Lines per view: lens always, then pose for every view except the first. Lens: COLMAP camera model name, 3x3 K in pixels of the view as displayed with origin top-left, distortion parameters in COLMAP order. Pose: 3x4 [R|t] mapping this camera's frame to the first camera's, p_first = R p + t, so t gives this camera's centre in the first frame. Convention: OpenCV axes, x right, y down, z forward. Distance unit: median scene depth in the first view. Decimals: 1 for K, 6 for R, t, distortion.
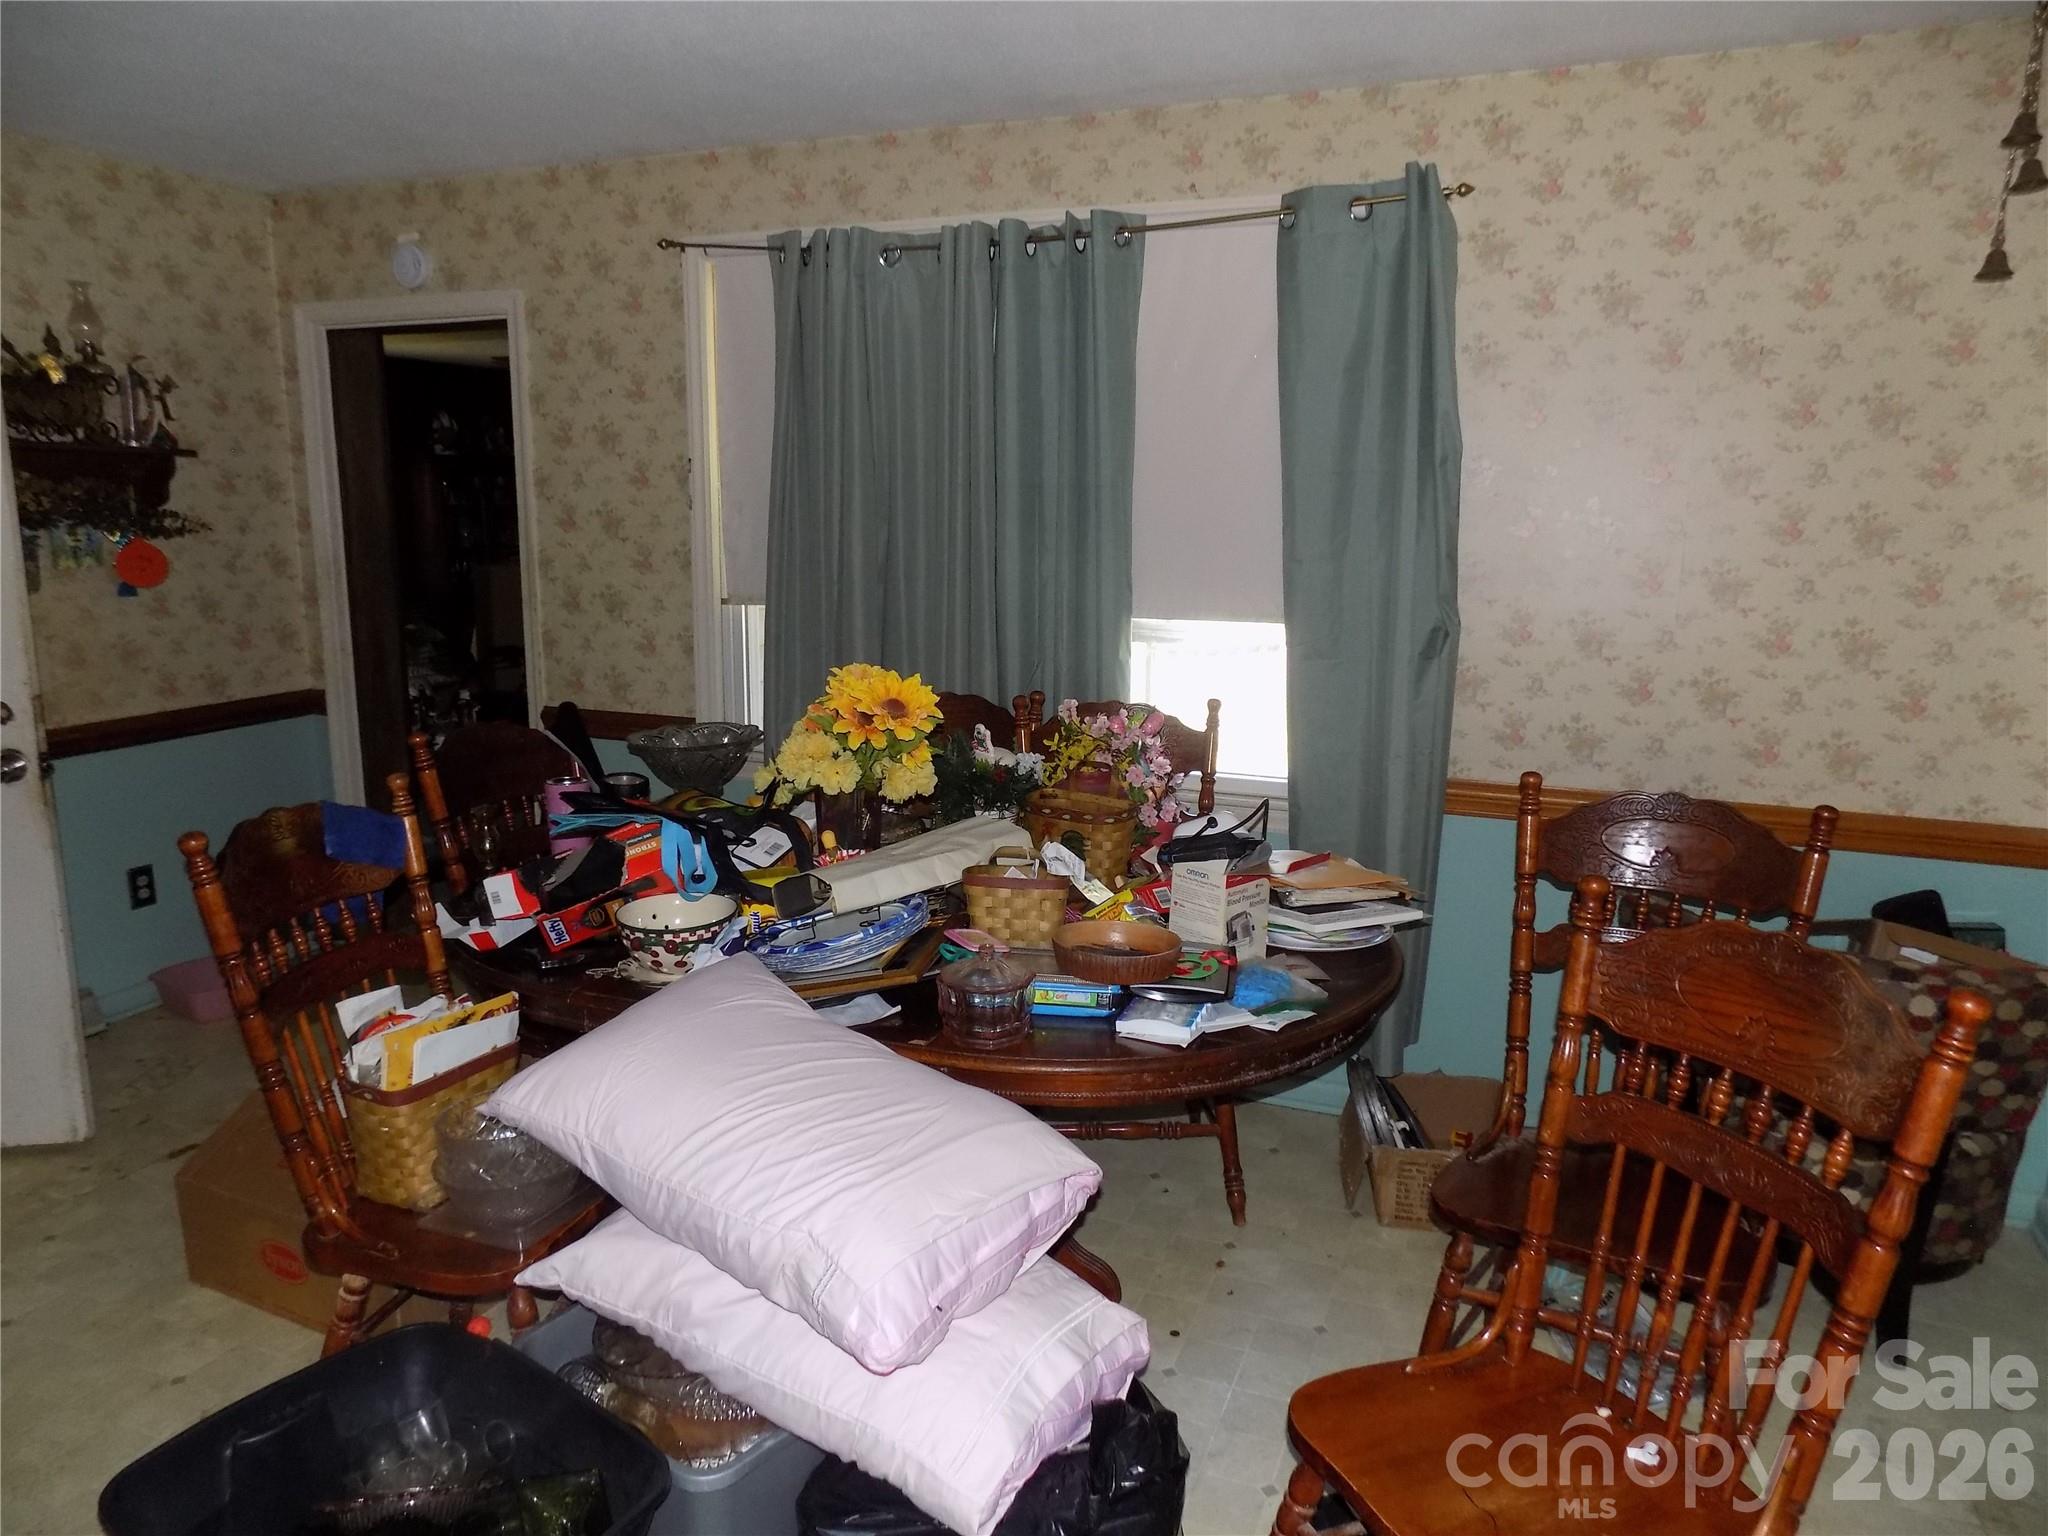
lens RADIAL K [[1394.5, 0, 1025.2], [0, 1394.5, 771.8], [0, 0, 1]] dist [-0.053860, 0.057146]
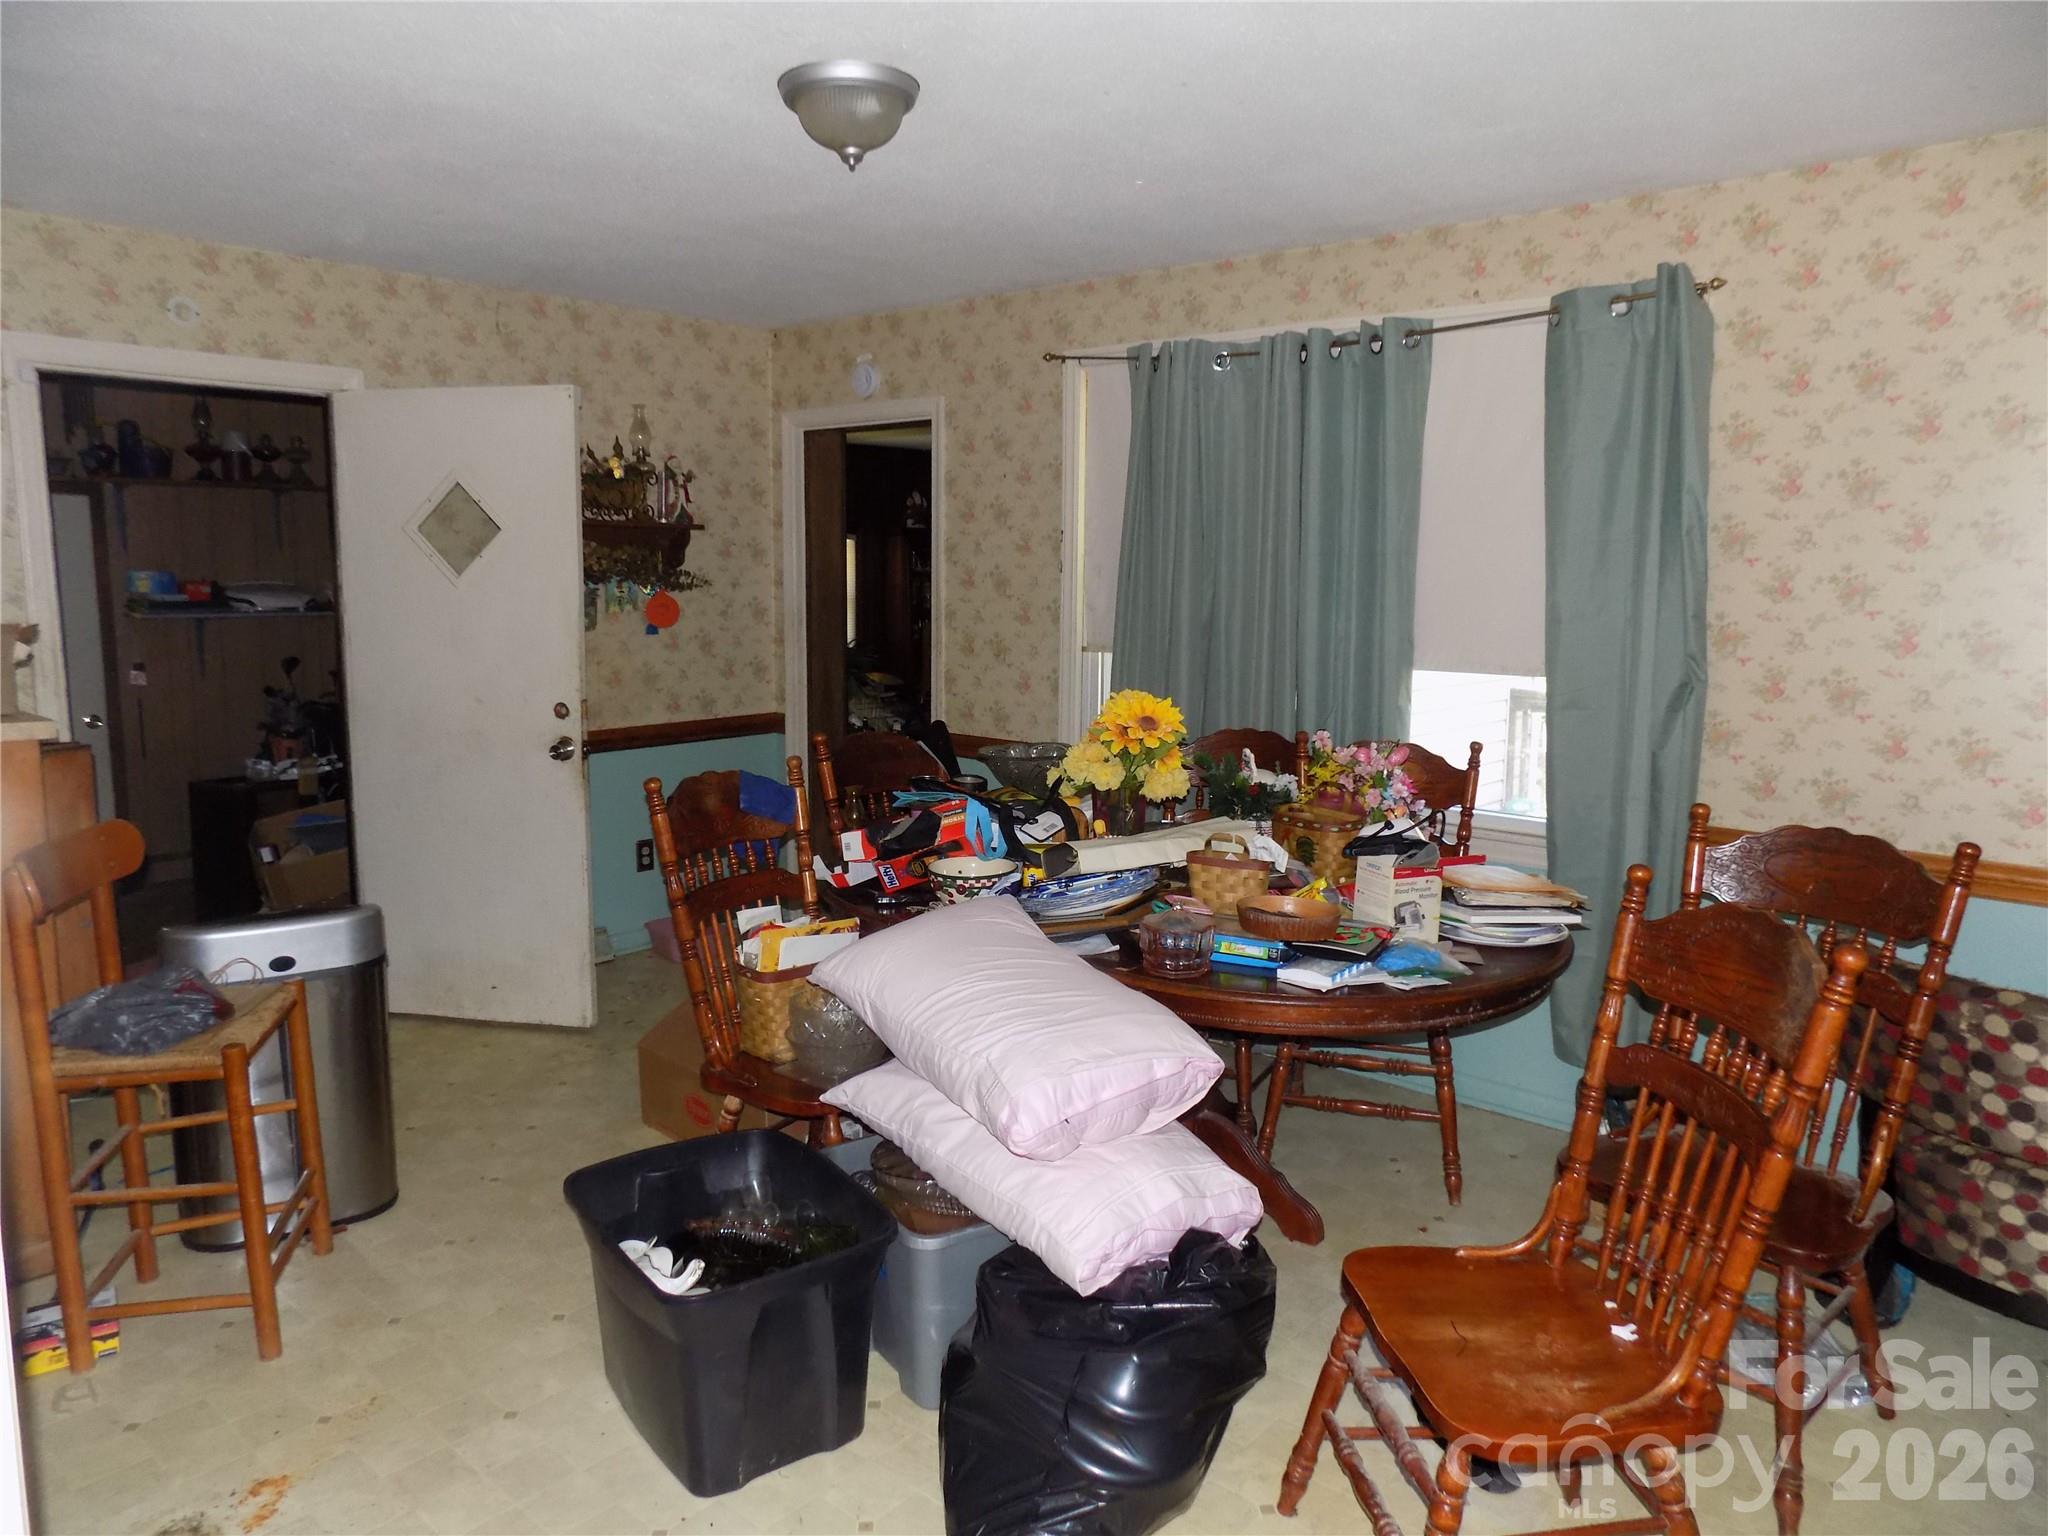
lens RADIAL K [[1394.5, 0, 1018.2], [0, 1394.5, 779.2], [0, 0, 1]] dist [-0.053860, 0.057146]
pose [[0.943376, 0.052282, -0.327579, 0.169183], [-0.067408, 0.997112, -0.034984, 0.045933], [0.324804, 0.055084, 0.944176, -0.189296]]
